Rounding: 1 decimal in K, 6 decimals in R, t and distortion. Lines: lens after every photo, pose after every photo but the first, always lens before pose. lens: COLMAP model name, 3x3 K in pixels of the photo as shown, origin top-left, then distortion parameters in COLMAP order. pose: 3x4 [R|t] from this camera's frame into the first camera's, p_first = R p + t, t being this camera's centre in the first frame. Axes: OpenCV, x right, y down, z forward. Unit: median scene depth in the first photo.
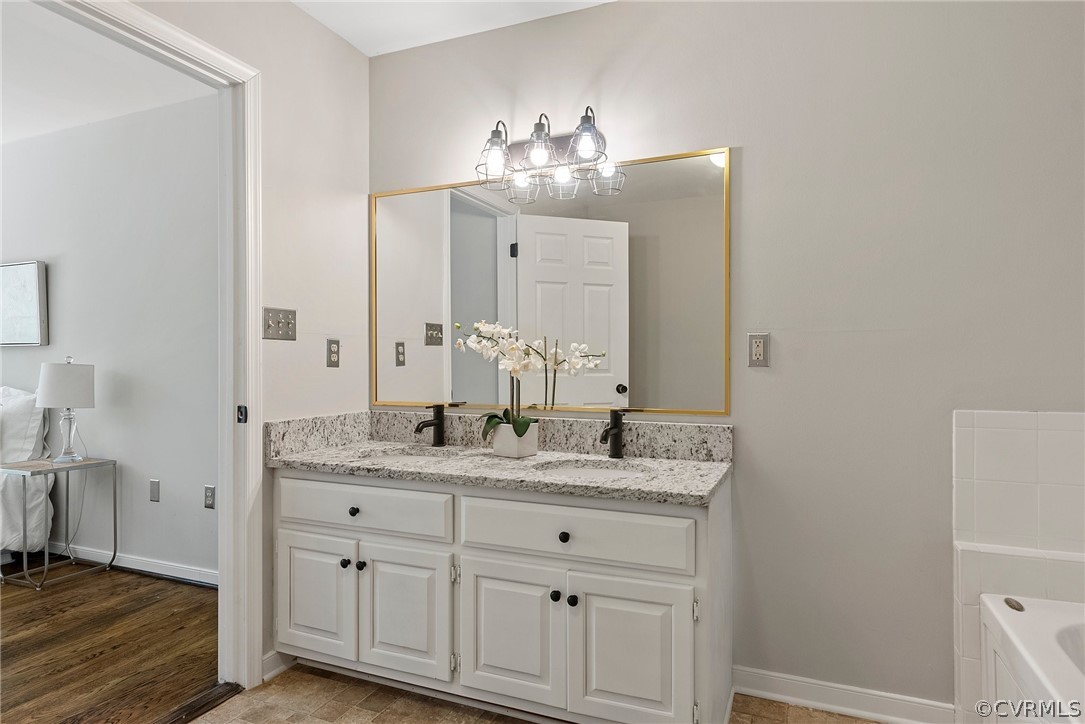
lens RADIAL K [[627.2, 0, 542.5], [0, 627.2, 362.0], [0, 0, 1]] dist [0.002237, 0.000144]
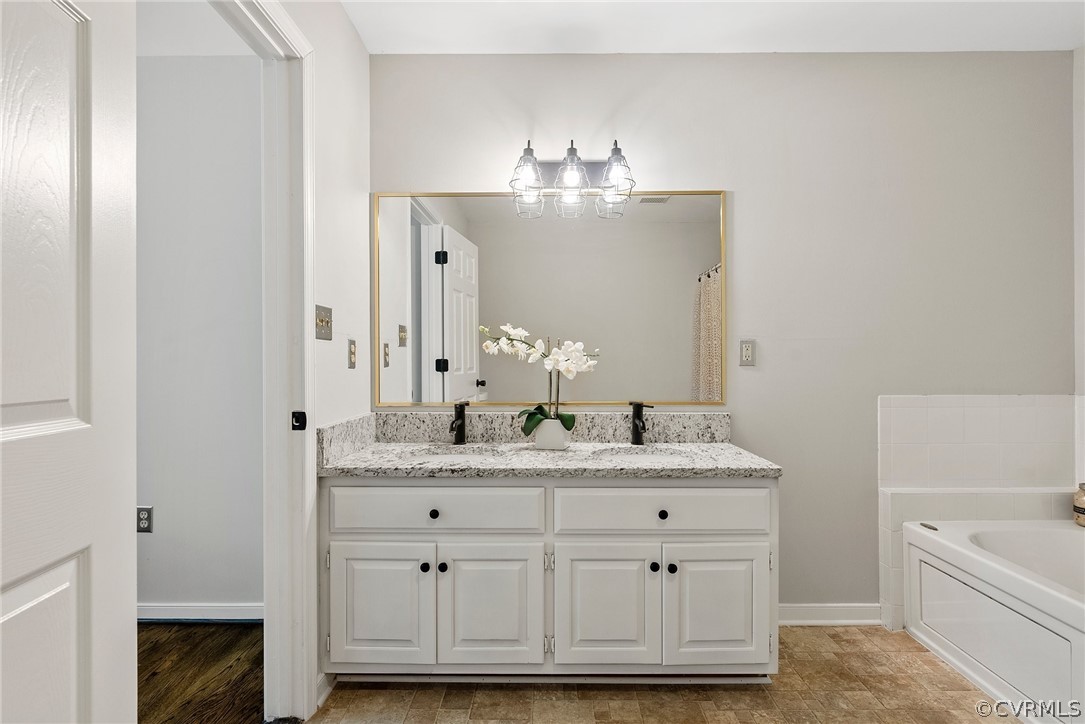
lens RADIAL K [[554.6, 0, 542.5], [0, 554.6, 362.0], [0, 0, 1]] dist [-0.001660, 0.000065]
pose [[0.923306, -0.002482, 0.384056, -0.458533], [0.002639, 0.999997, 0.000120, -0.001386], [-0.384055, 0.000903, 0.923310, 0.118987]]
